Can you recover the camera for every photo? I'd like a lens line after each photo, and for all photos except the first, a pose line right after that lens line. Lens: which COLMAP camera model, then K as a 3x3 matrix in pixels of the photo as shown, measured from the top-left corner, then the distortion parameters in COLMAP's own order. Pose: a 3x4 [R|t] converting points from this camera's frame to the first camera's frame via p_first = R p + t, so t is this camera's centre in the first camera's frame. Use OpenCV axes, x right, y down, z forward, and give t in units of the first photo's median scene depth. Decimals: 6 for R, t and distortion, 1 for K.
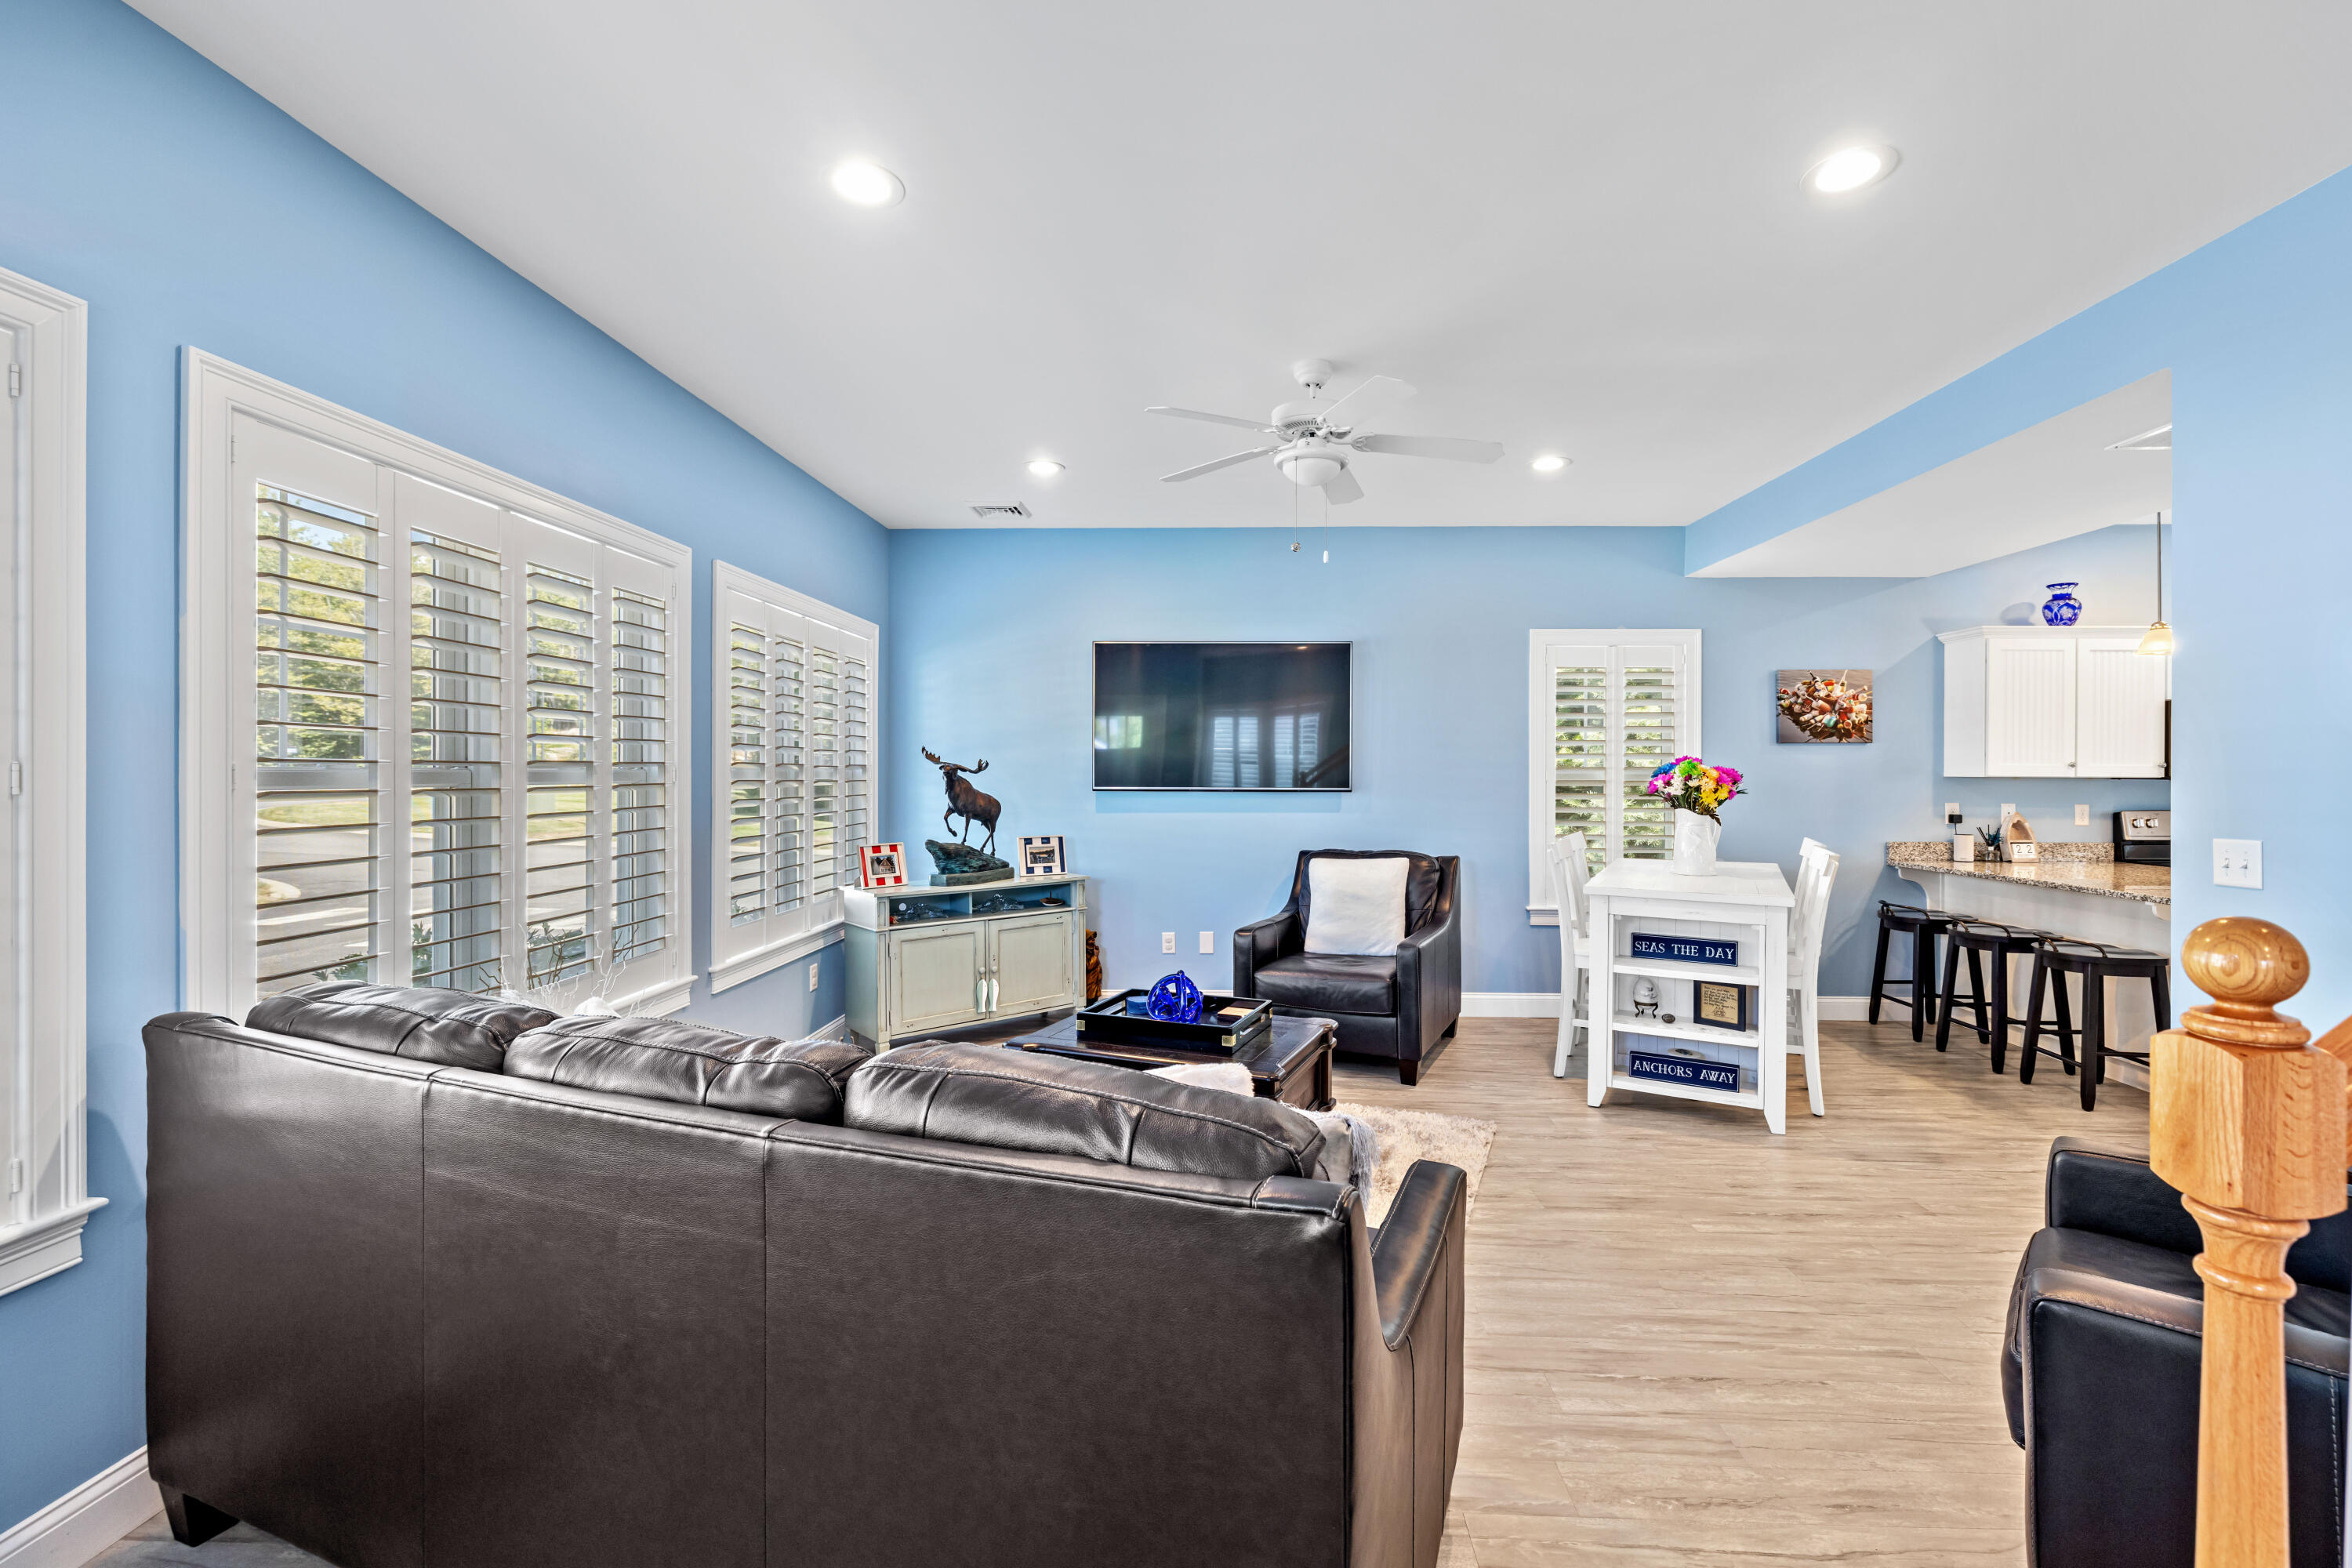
lens RADIAL K [[997.0, 0, 1202.0], [0, 997.0, 772.7], [0, 0, 1]] dist [-0.002405, 0.000797]
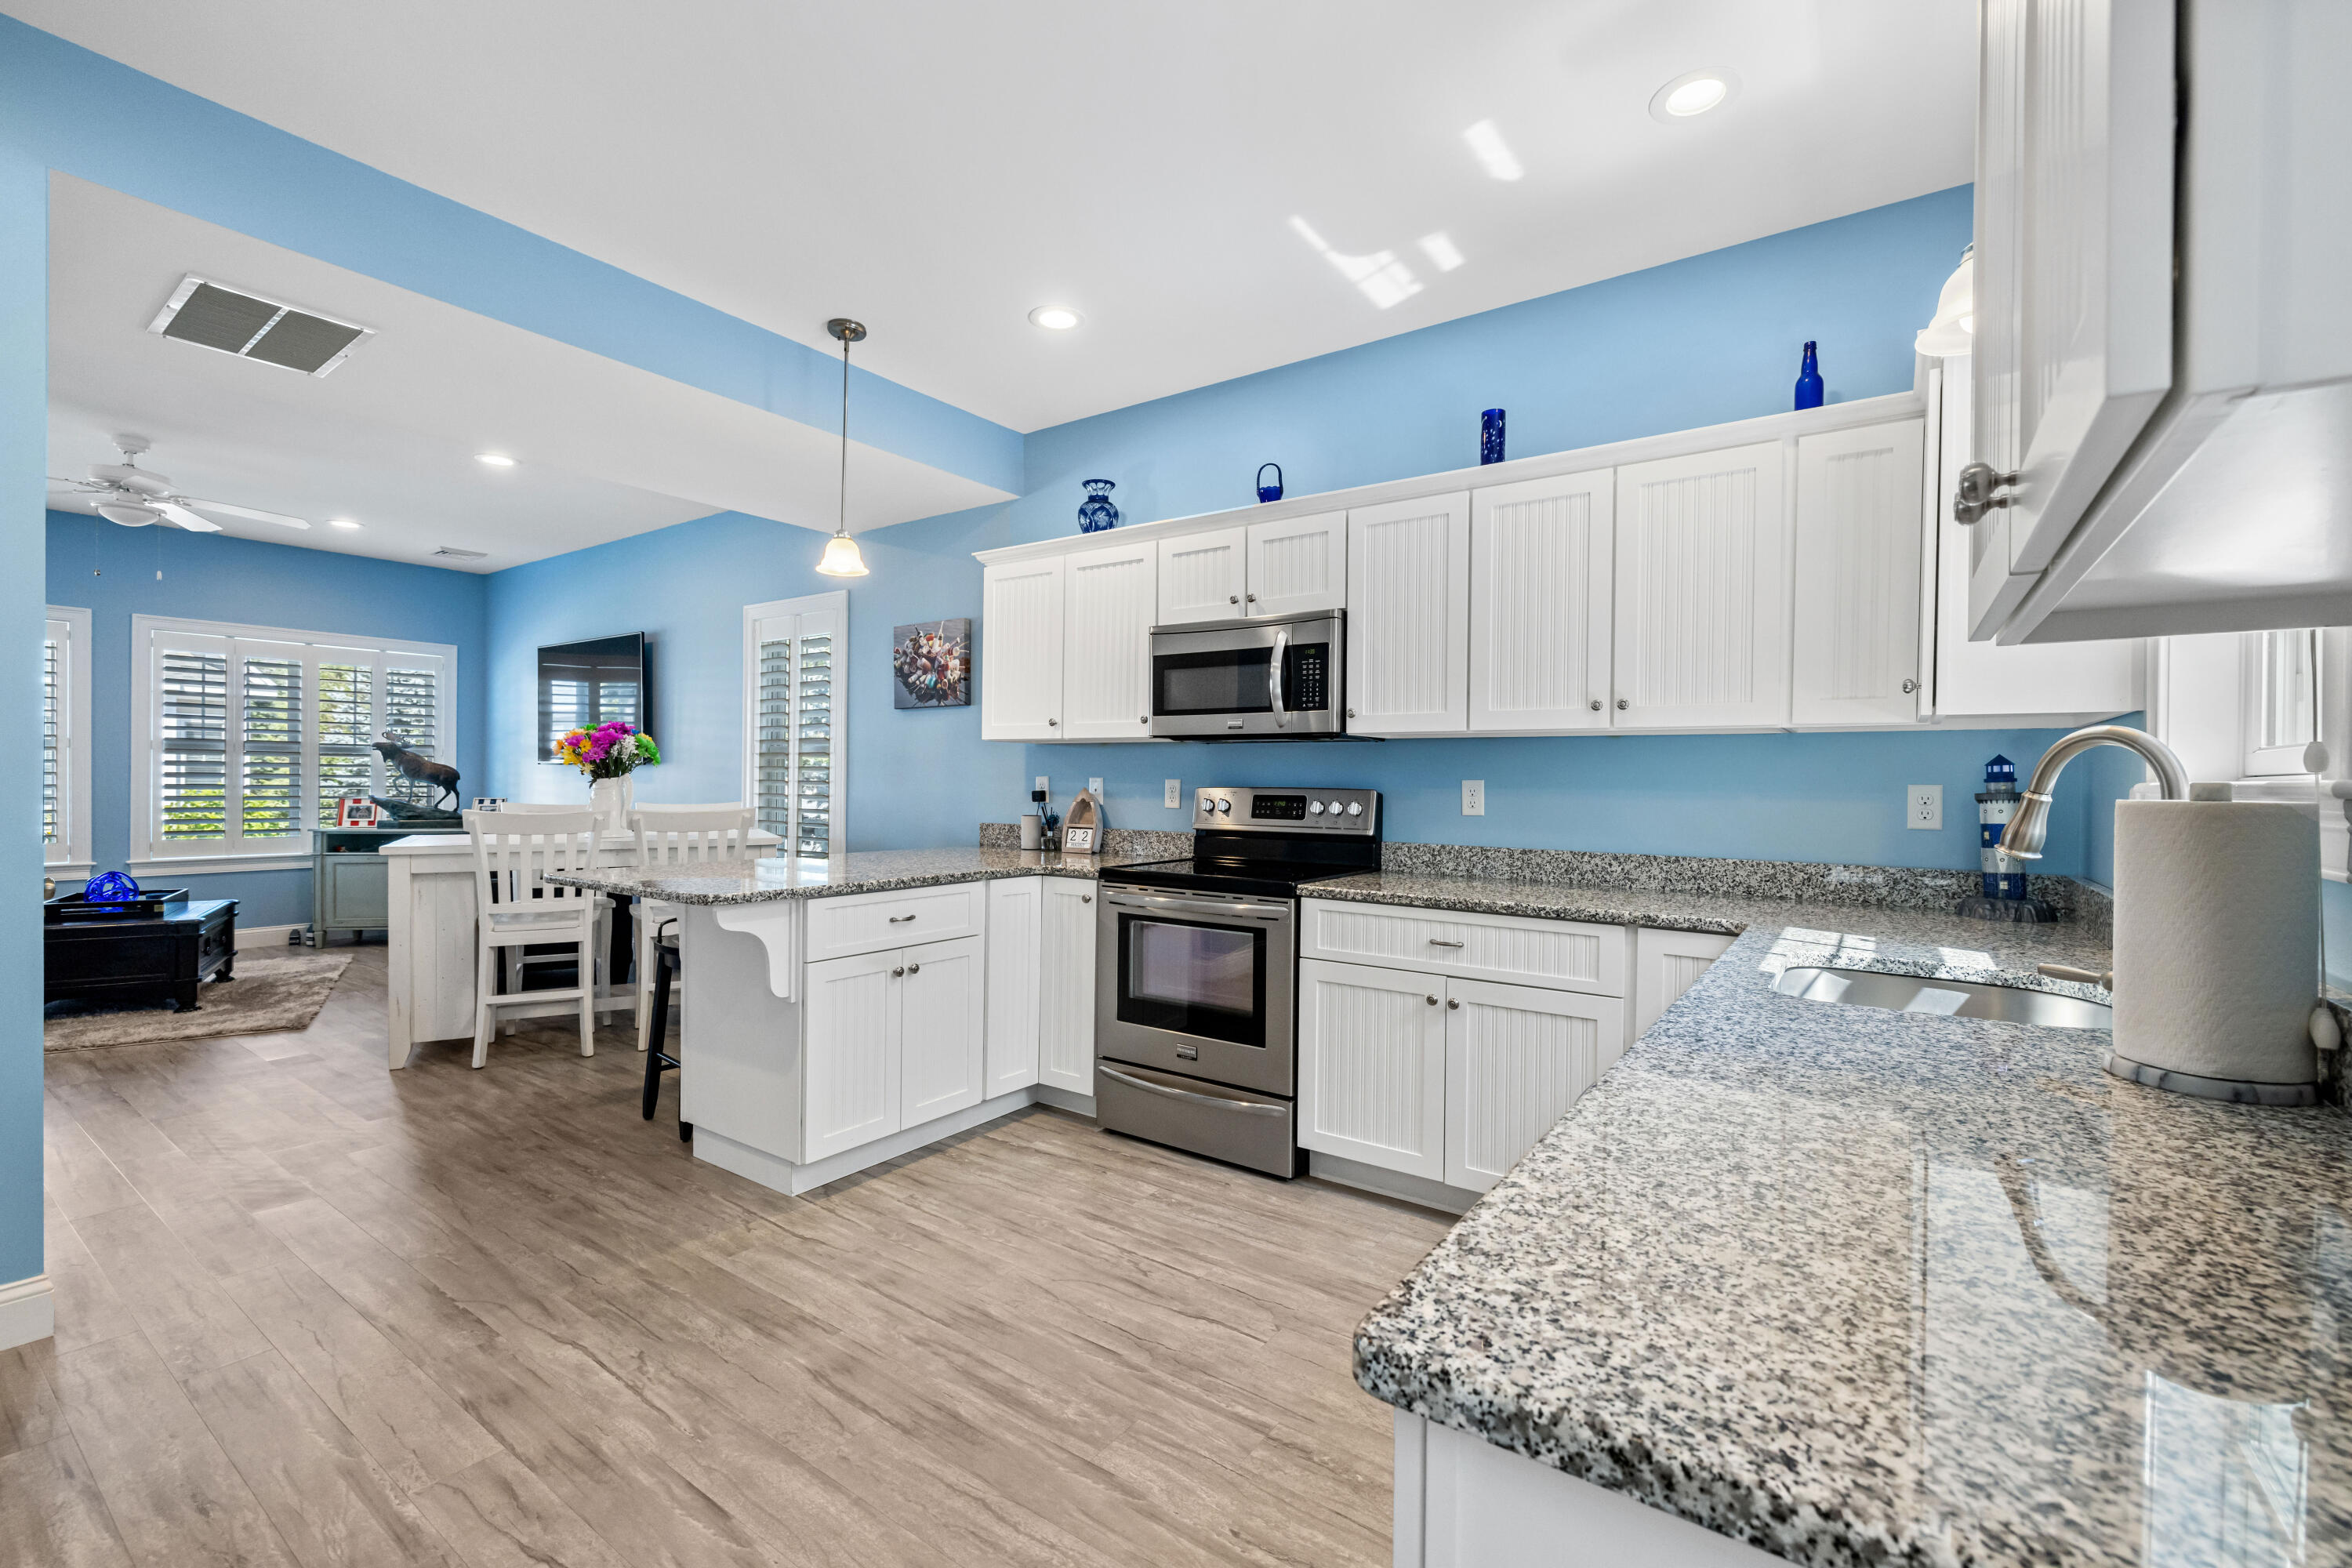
lens RADIAL K [[997.0, 0, 1182.2], [0, 997.0, 788.2], [0, 0, 1]] dist [-0.002405, 0.000797]
pose [[0.841198, 0.011230, -0.540610, 1.383560], [-0.008846, 0.999936, 0.007005, 0.035919], [0.540654, -0.001111, 0.841244, 0.419585]]
